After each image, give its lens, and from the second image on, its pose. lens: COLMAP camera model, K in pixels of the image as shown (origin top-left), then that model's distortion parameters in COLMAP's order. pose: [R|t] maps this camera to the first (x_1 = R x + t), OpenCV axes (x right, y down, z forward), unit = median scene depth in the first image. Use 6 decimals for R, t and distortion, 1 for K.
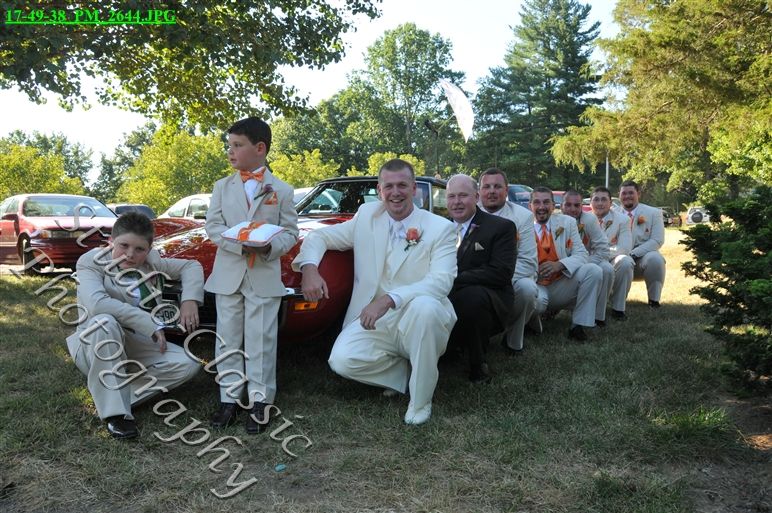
lens RADIAL K [[583.6, 0, 386.0], [0, 583.6, 256.5], [0, 0, 1]] dist [-0.152099, 0.101520]
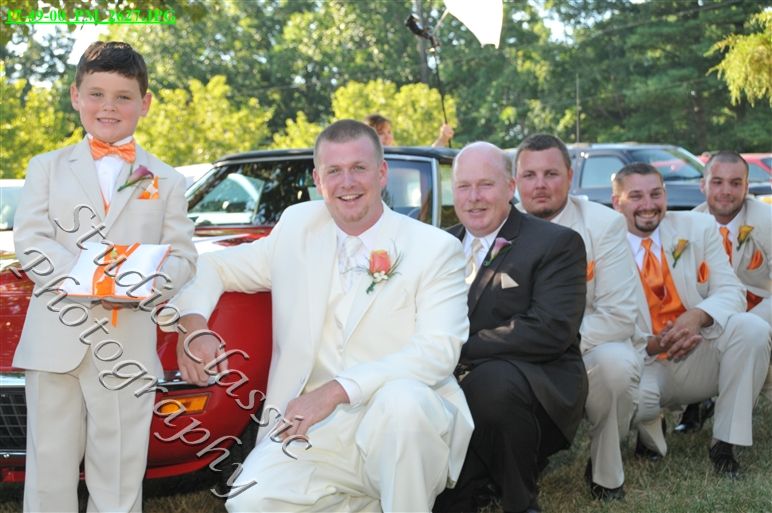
lens RADIAL K [[1518.1, 0, 384.8], [0, 1518.1, 232.4], [0, 0, 1]] dist [0.459289, -0.044093]
pose [[0.999069, -0.025137, -0.035051, 0.061086], [0.023144, 0.998153, -0.056167, 0.007719], [0.036398, 0.055303, 0.997806, -0.227072]]
